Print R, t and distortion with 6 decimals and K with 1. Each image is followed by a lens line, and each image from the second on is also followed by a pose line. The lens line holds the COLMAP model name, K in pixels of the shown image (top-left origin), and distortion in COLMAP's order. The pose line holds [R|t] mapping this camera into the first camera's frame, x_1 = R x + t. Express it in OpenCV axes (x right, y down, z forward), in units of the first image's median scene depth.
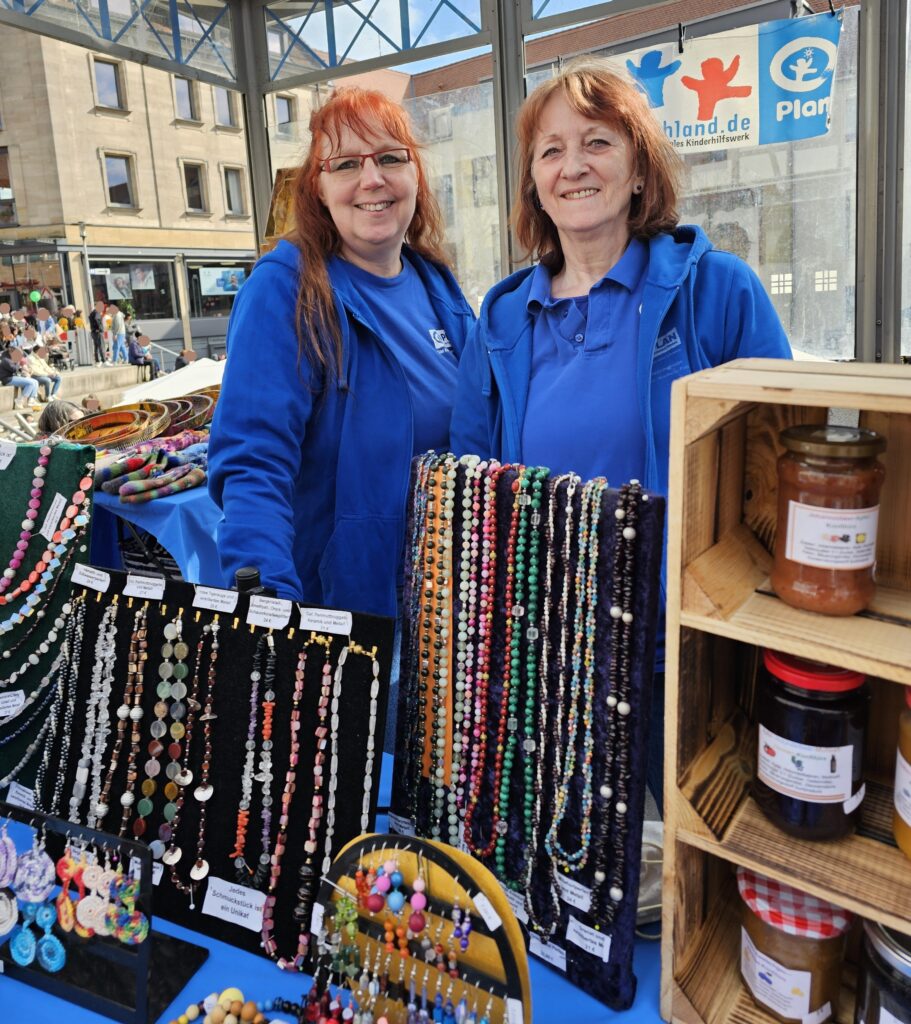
lens RADIAL K [[846.7, 0, 456.4], [0, 846.7, 429.8], [0, 0, 1]] dist [0.083377, -0.114087]
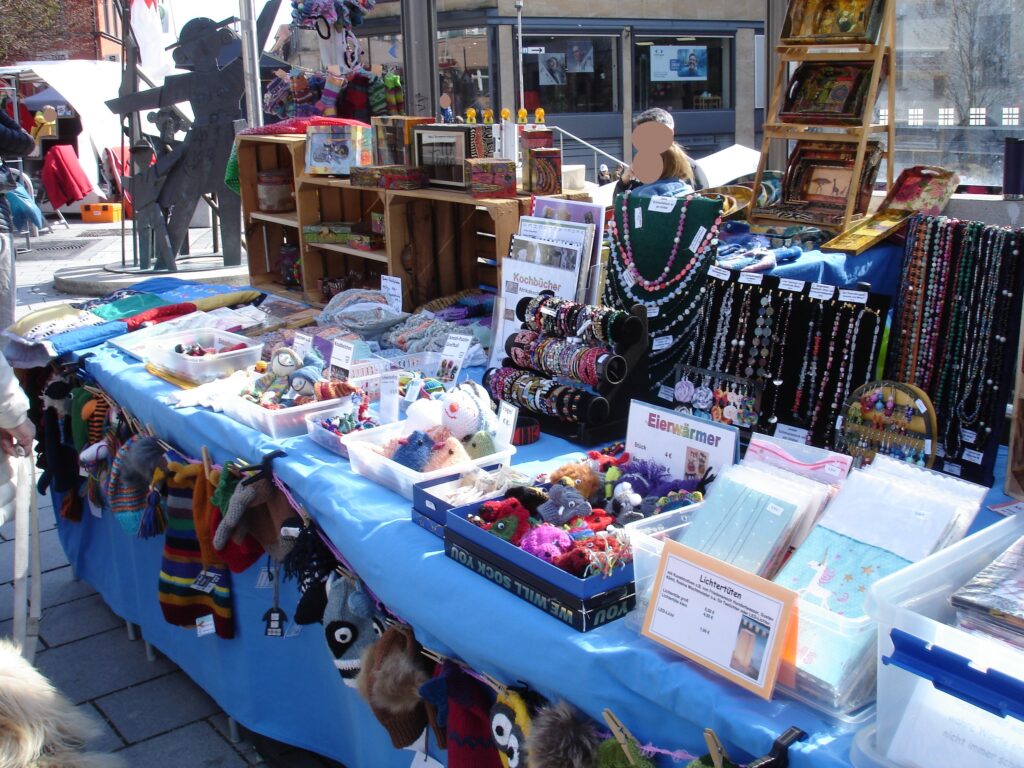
lens RADIAL K [[1156.9, 0, 512.3], [0, 1156.9, 367.1], [0, 0, 1]] dist [-0.089083, -0.044734]
pose [[0.920871, 0.110001, -0.374027, 0.114633], [-0.076537, 0.991709, 0.103223, 0.167172], [0.382281, -0.066428, 0.921655, -1.566108]]
